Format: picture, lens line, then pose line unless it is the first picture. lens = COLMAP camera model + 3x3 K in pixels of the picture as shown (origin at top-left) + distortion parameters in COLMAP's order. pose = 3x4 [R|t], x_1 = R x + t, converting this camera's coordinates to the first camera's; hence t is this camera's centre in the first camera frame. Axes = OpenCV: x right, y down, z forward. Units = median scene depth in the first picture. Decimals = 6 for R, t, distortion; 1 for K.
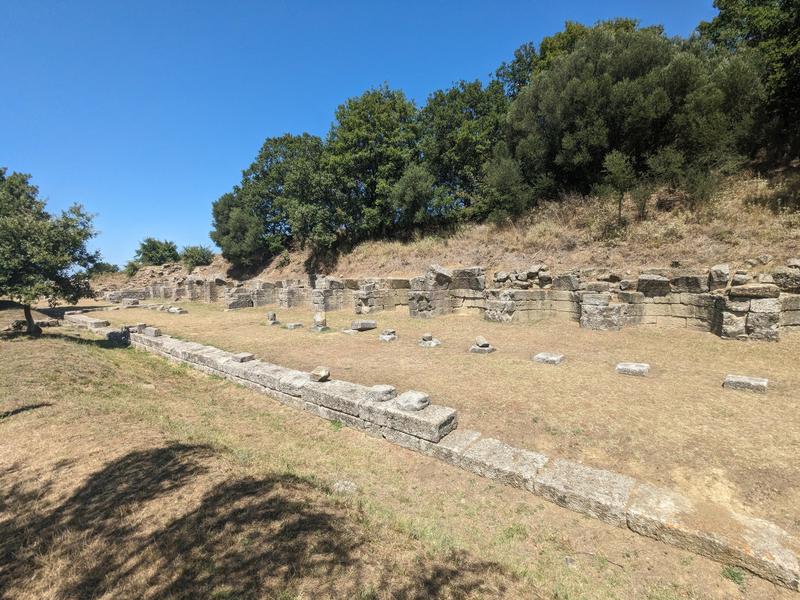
lens RADIAL K [[378.4, 0, 400.2], [0, 378.4, 299.9], [0, 0, 1]] dist [-0.000856, 0.000008]
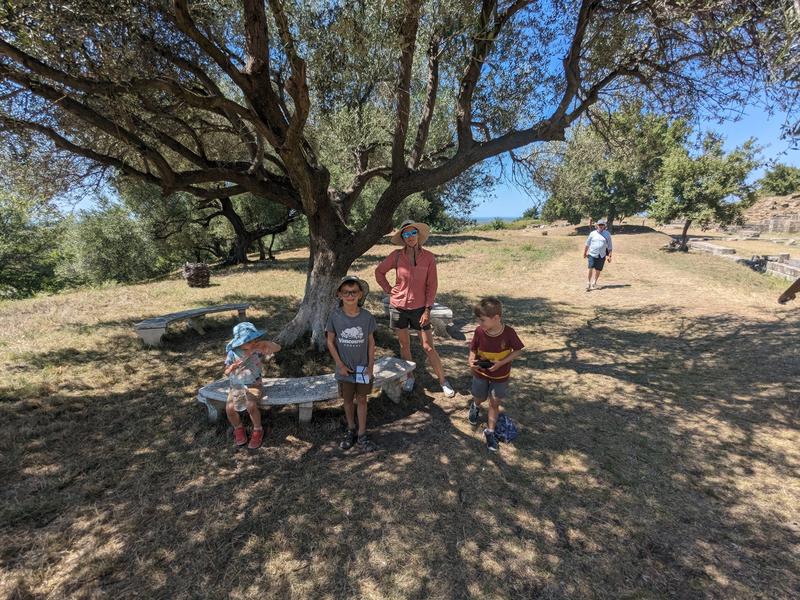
lens RADIAL K [[378.4, 0, 400.3], [0, 378.4, 301.0], [0, 0, 1]] dist [-0.000856, 0.000008]
pose [[0.261736, 0.234061, -0.936328, 0.014489], [-0.068473, 0.972206, 0.223889, 0.018660], [0.962707, 0.005514, 0.270489, -0.164881]]
